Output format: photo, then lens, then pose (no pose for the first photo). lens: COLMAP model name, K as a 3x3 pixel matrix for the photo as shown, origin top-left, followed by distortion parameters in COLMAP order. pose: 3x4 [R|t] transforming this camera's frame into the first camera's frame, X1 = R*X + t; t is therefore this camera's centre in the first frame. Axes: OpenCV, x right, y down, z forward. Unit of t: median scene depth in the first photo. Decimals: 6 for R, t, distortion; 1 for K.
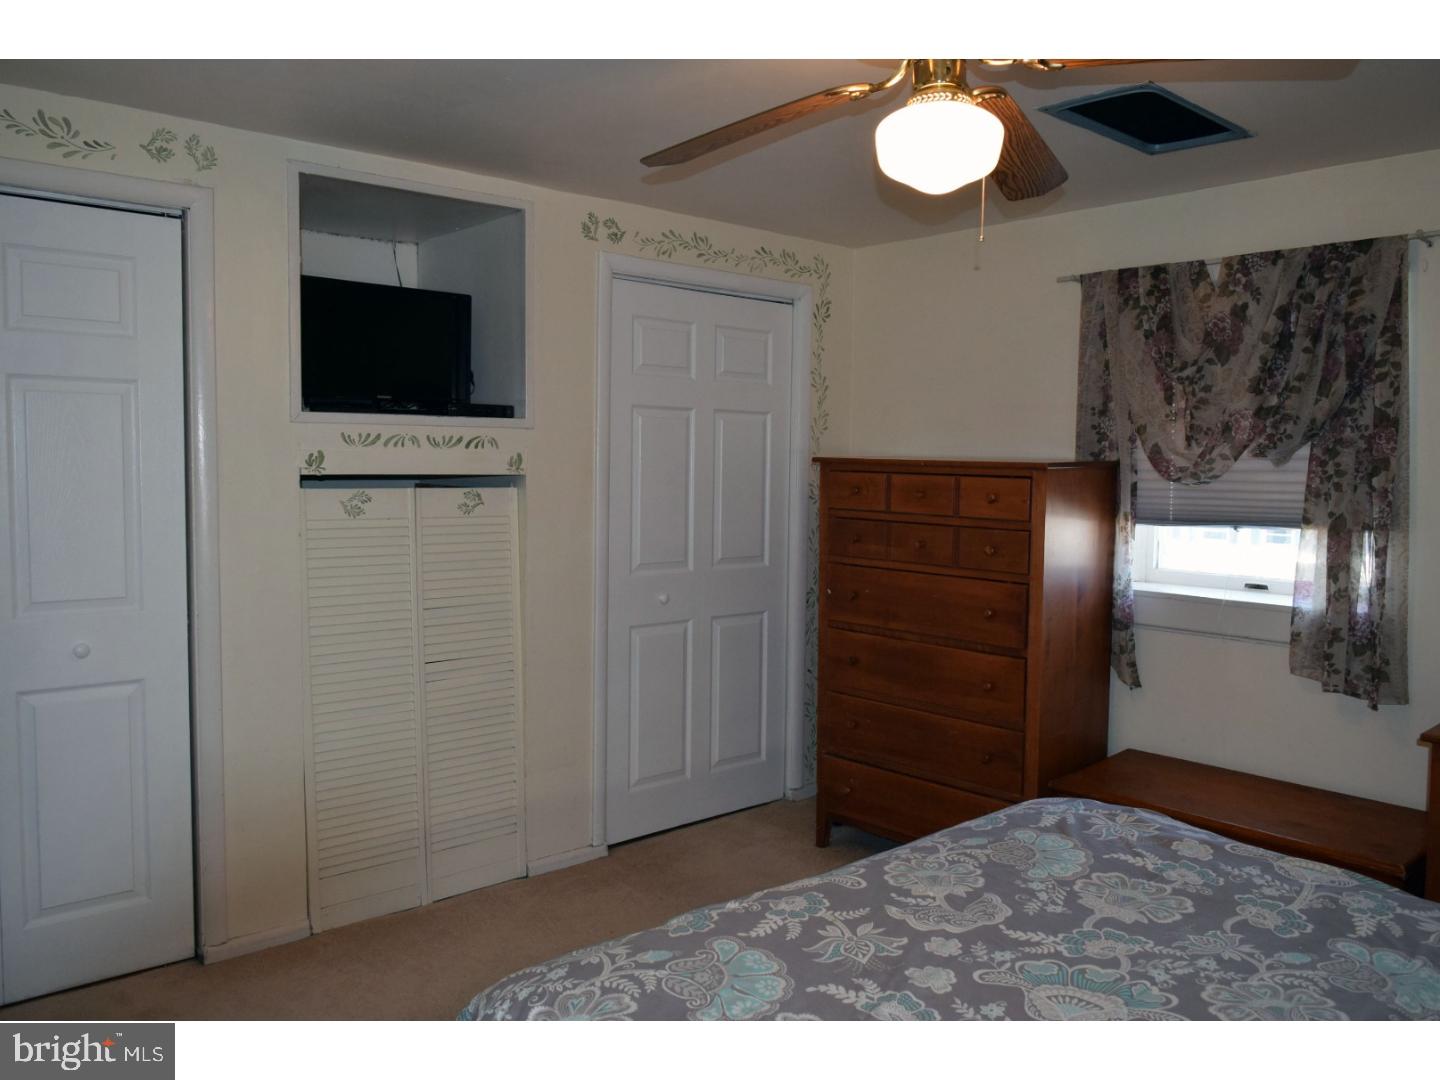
lens RADIAL K [[1114.1, 0, 719.6], [0, 1114.1, 538.6], [0, 0, 1]] dist [-0.014803, -0.001094]
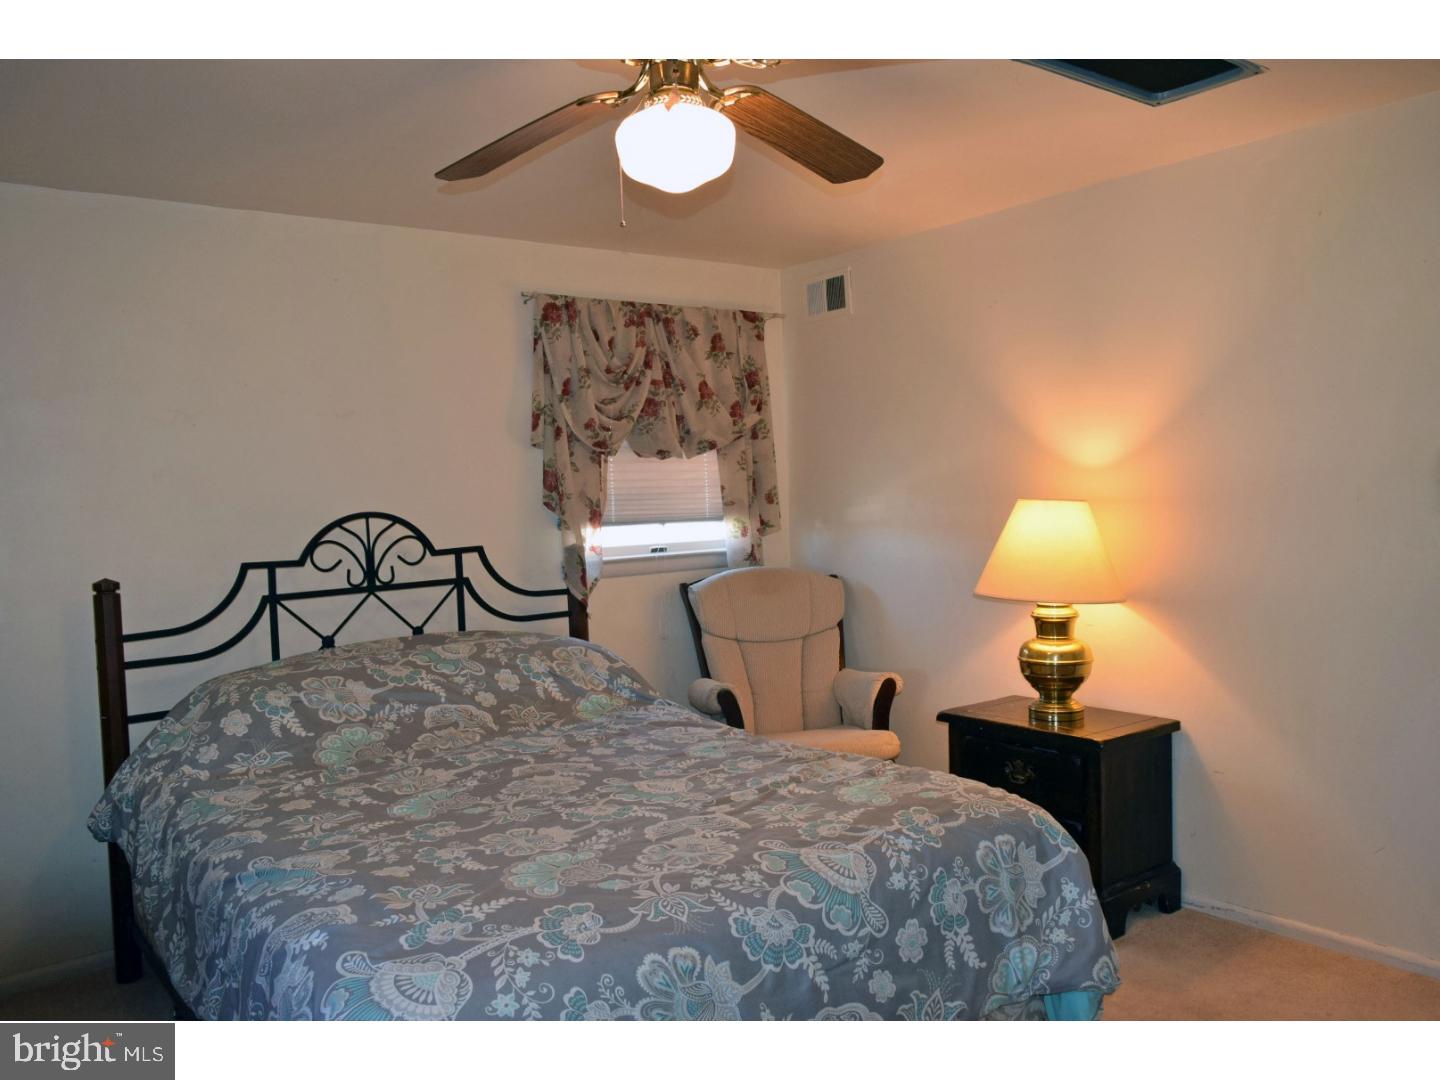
lens RADIAL K [[1114.1, 0, 723.4], [0, 1114.1, 537.7], [0, 0, 1]] dist [-0.014803, -0.001094]
pose [[-0.997493, 0.022751, 0.067004, 0.051961], [0.030835, 0.992026, 0.122203, -0.066684], [-0.063689, 0.123963, -0.990241, 1.206660]]
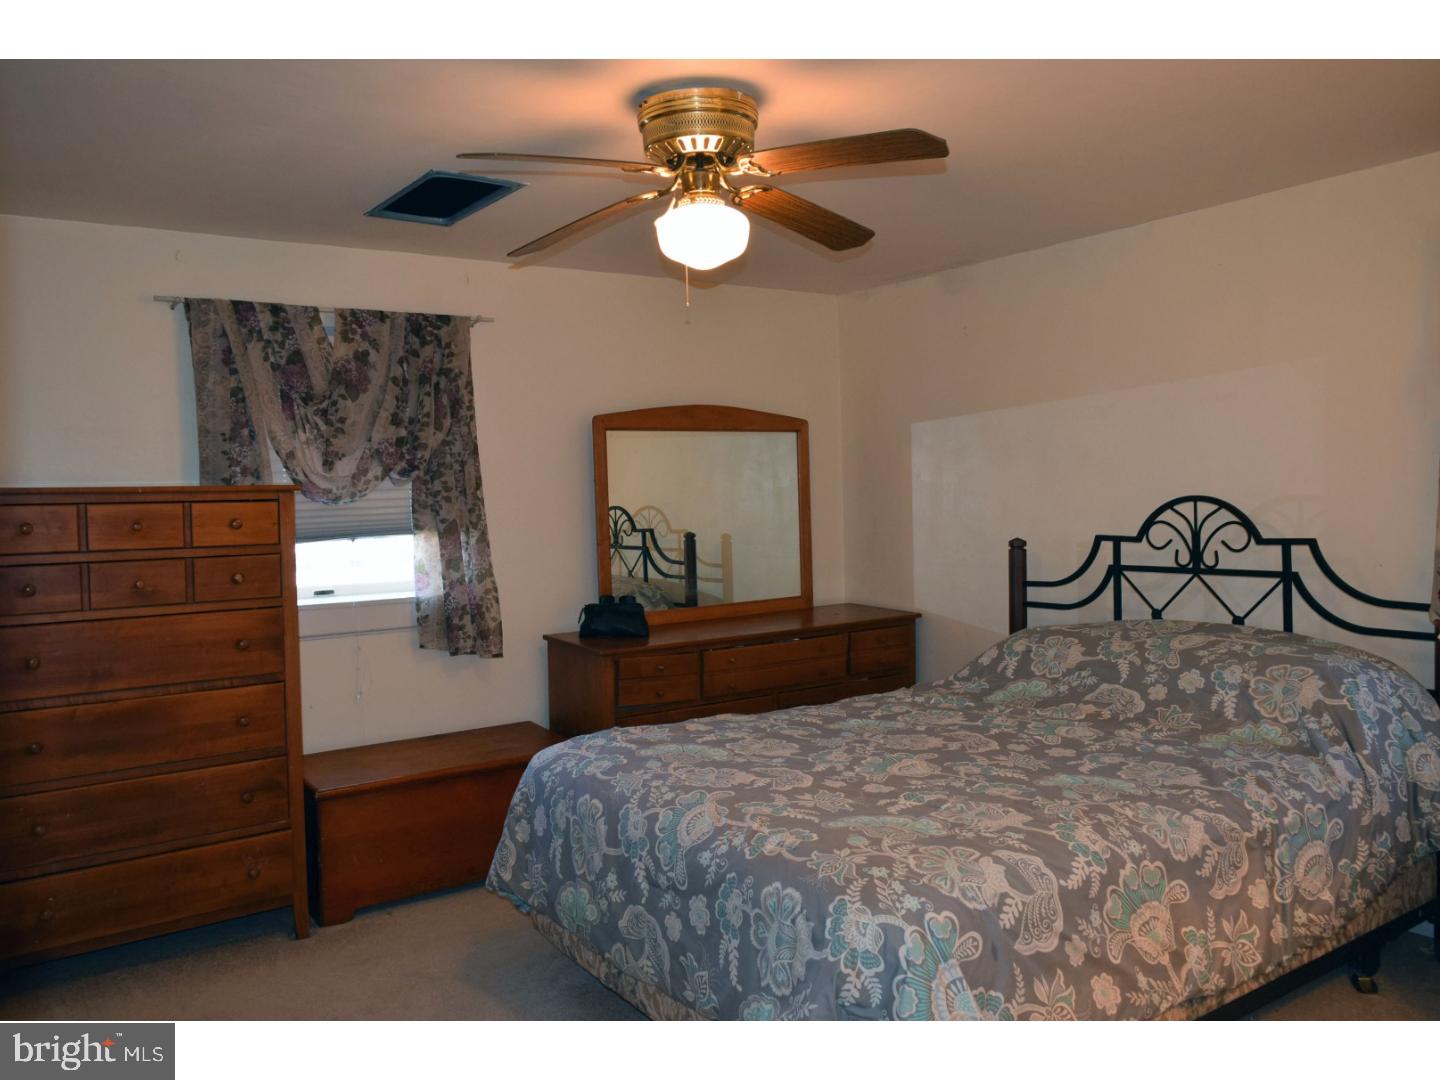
lens RADIAL K [[1114.1, 0, 723.0], [0, 1114.1, 539.0], [0, 0, 1]] dist [-0.014803, -0.001094]
pose [[0.120708, -0.057208, 0.991038, -0.679583], [0.101706, 0.993797, 0.044979, -0.024497], [-0.987464, 0.095365, 0.125778, 0.485775]]
